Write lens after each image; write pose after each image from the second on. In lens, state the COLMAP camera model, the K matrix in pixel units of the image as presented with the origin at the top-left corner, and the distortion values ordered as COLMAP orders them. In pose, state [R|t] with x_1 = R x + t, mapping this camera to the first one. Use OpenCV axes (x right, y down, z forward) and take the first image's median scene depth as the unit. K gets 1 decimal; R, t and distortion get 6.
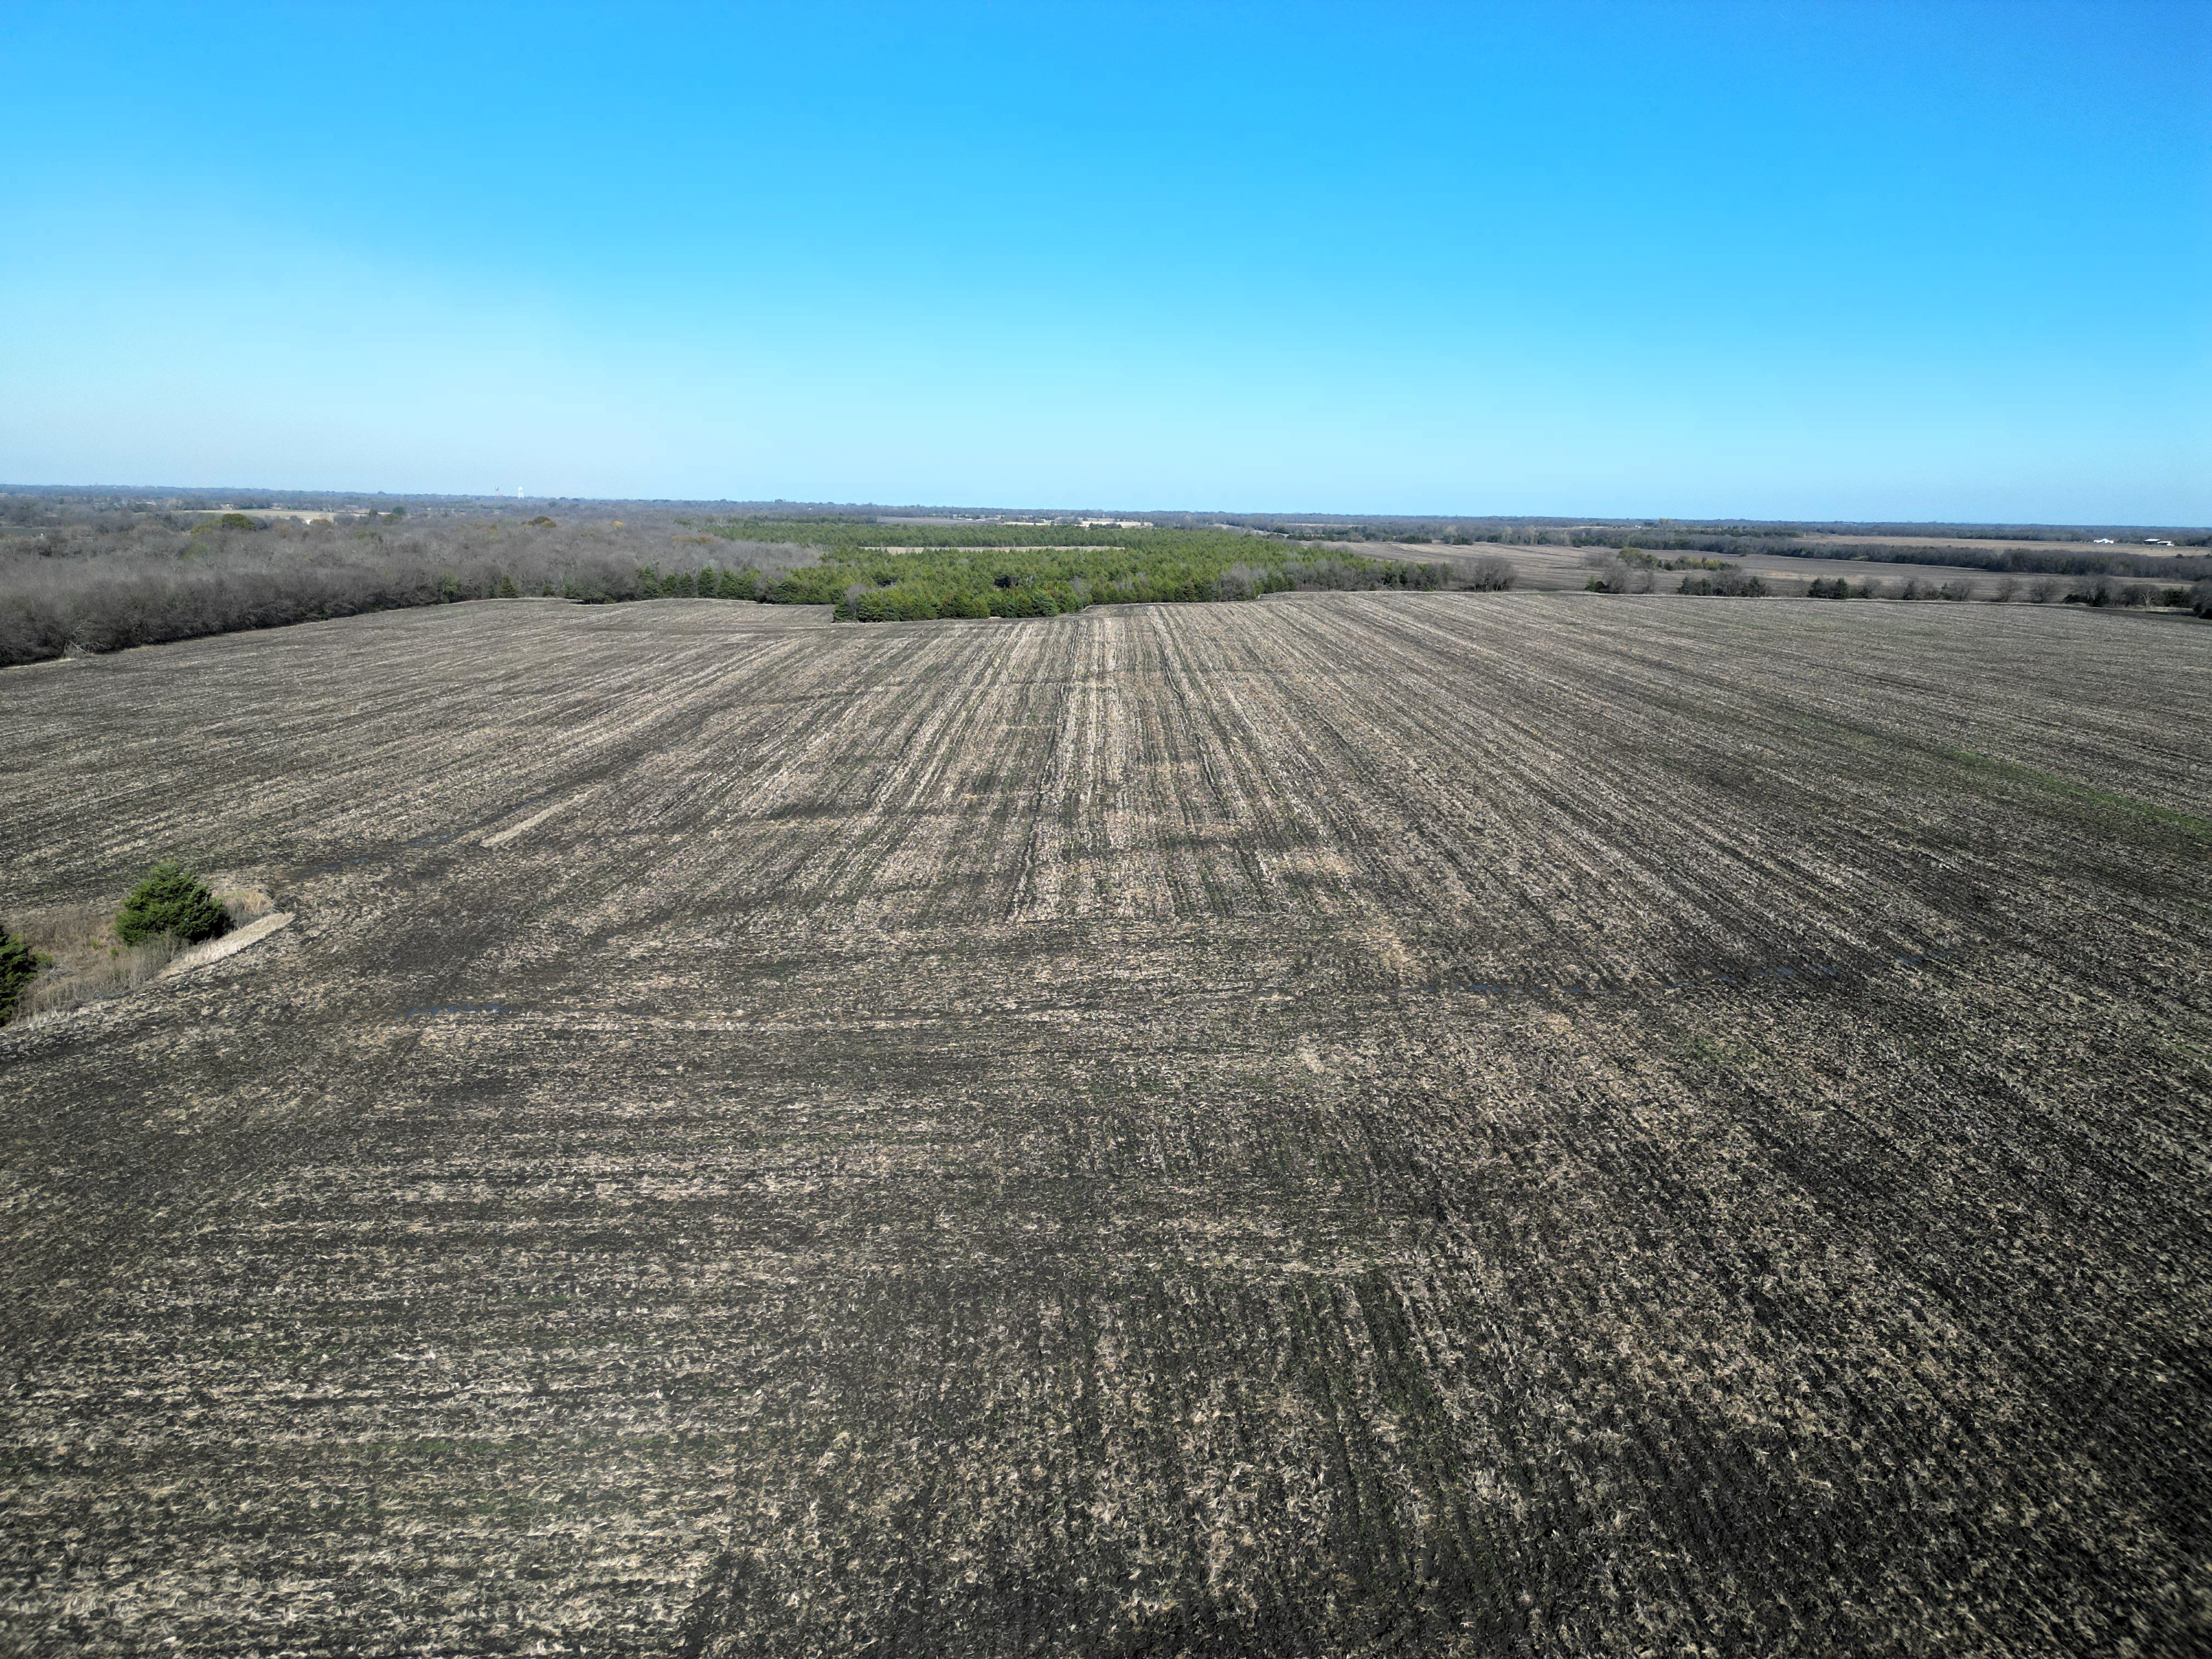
lens RADIAL K [[1550.0, 0, 1105.6], [0, 1550.0, 835.7], [0, 0, 1]] dist [0.070634, -0.052037]
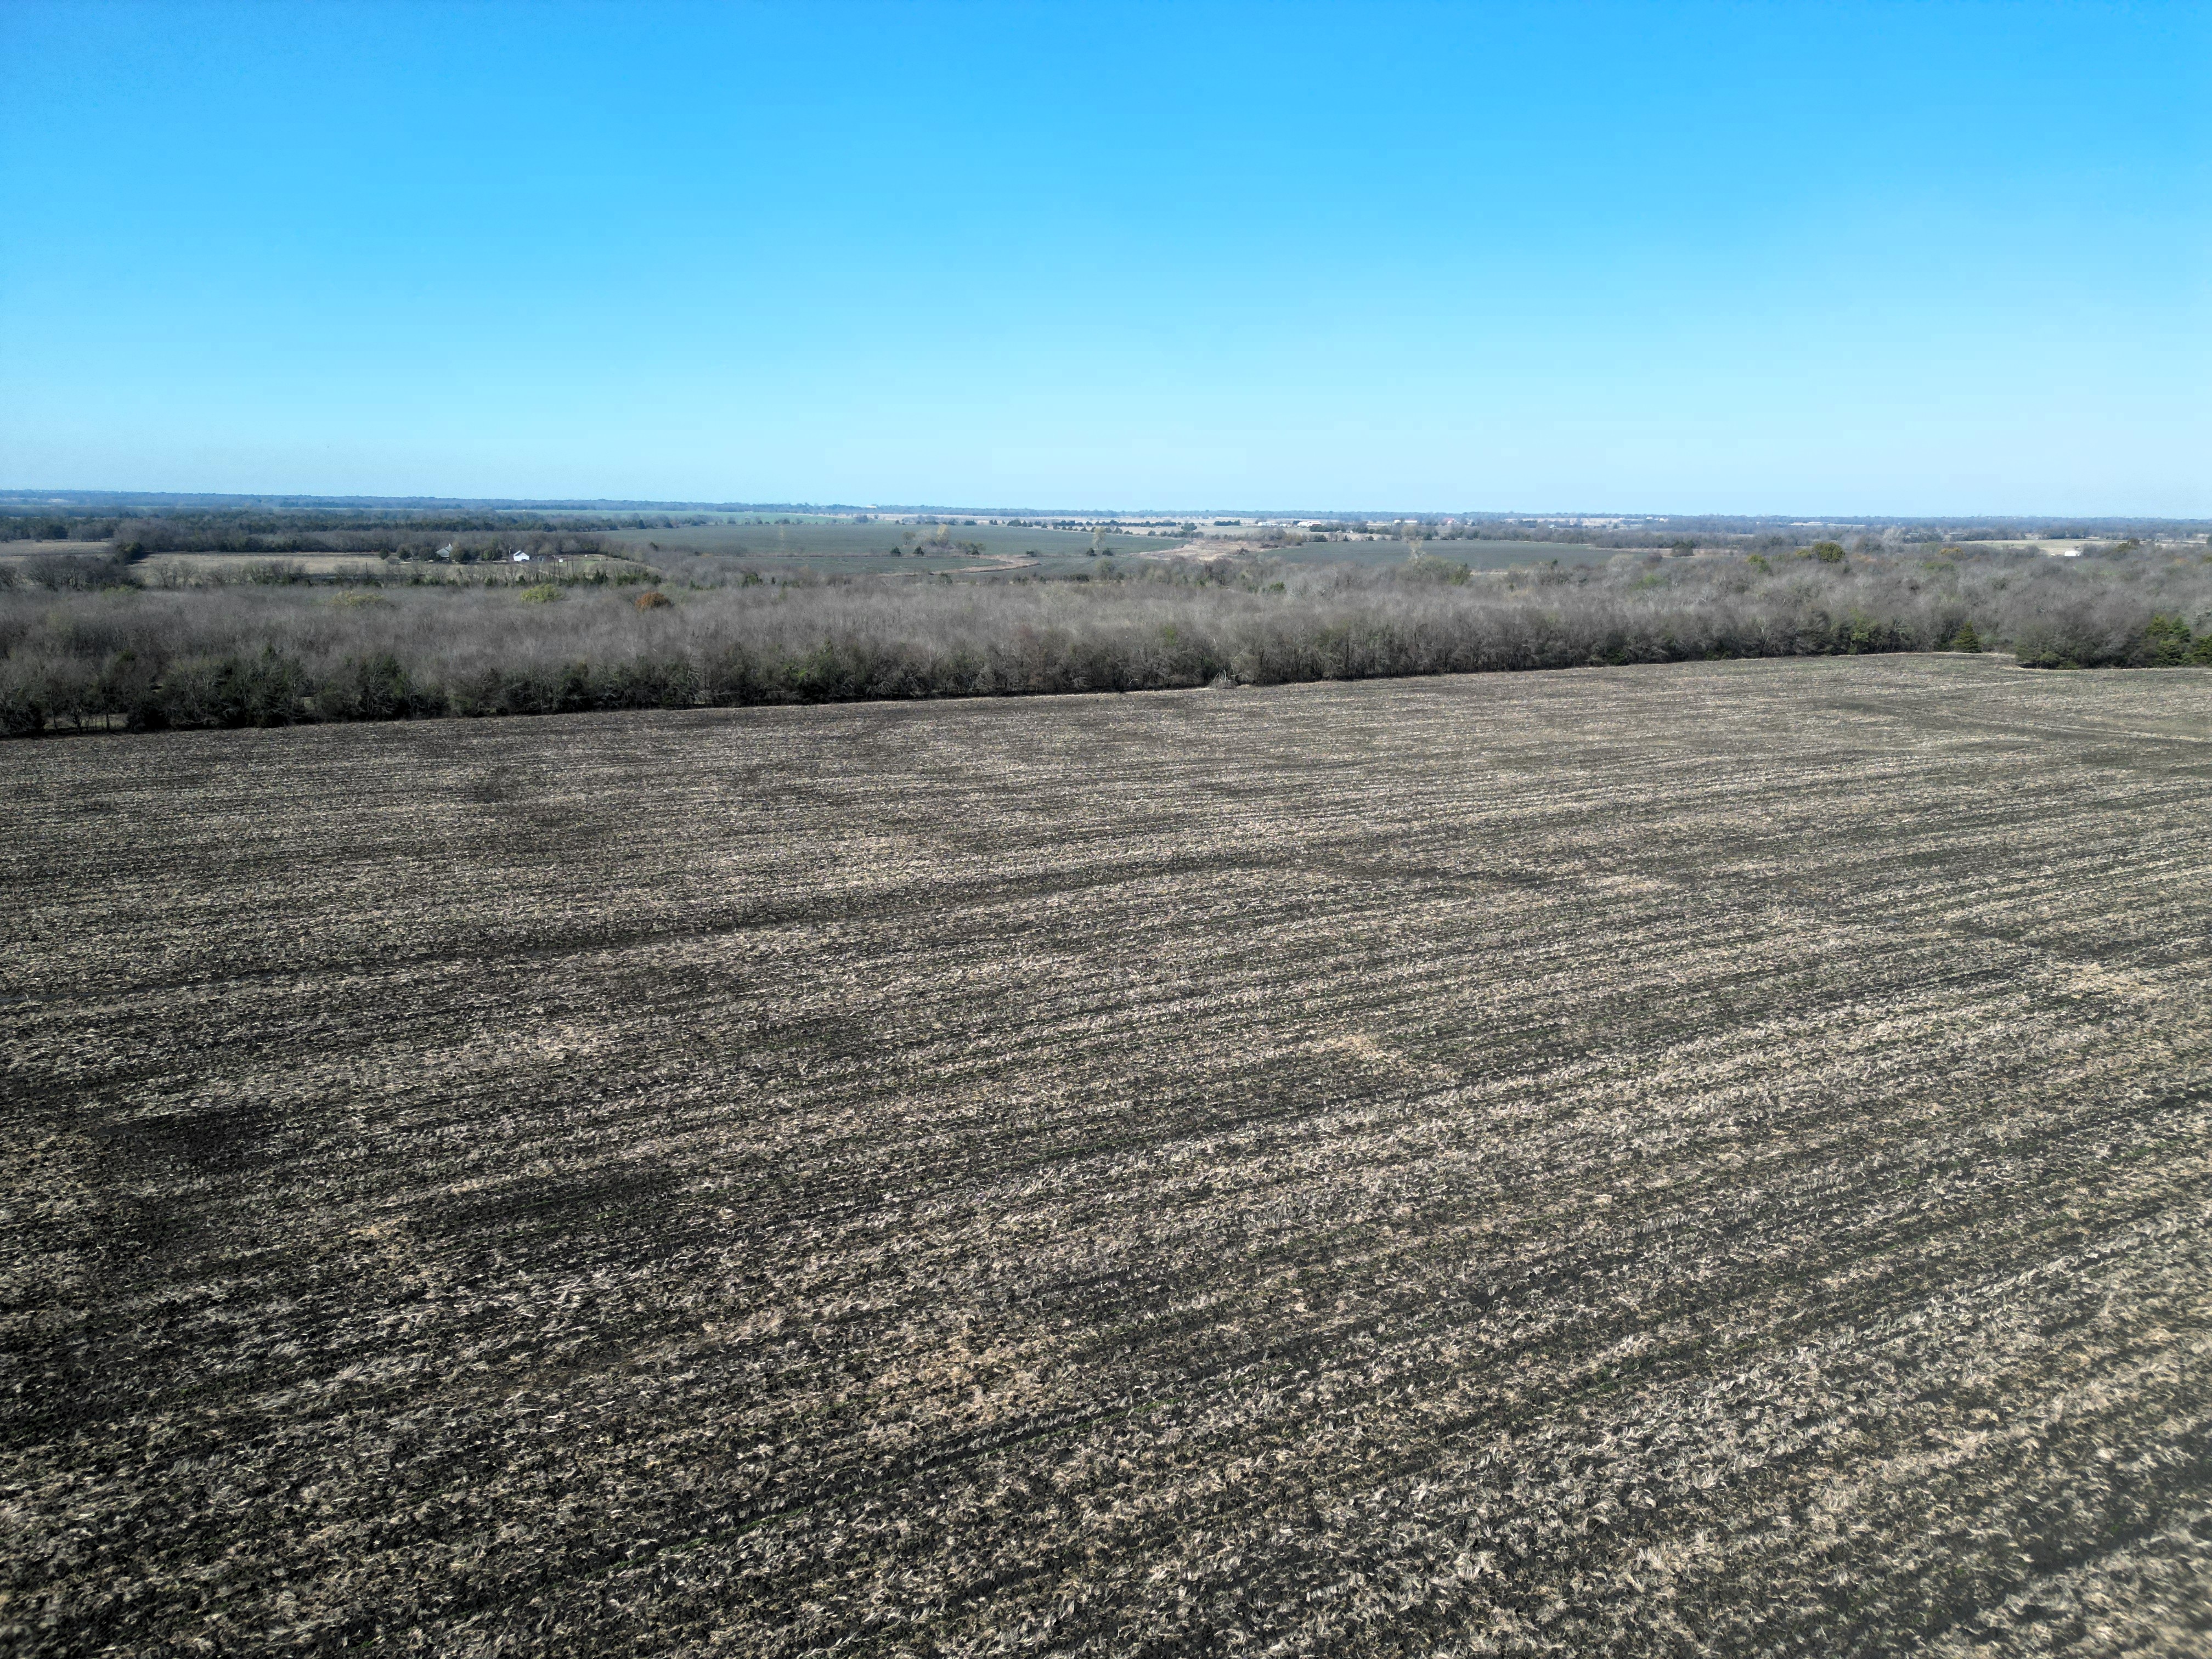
lens RADIAL K [[1550.0, 0, 1102.3], [0, 1550.0, 825.2], [0, 0, 1]] dist [0.070634, -0.052037]
pose [[0.464849, 0.164746, -0.869927, 0.095634], [-0.186870, 0.978658, 0.085483, -0.057292], [0.865445, 0.122827, 0.485715, 0.283314]]
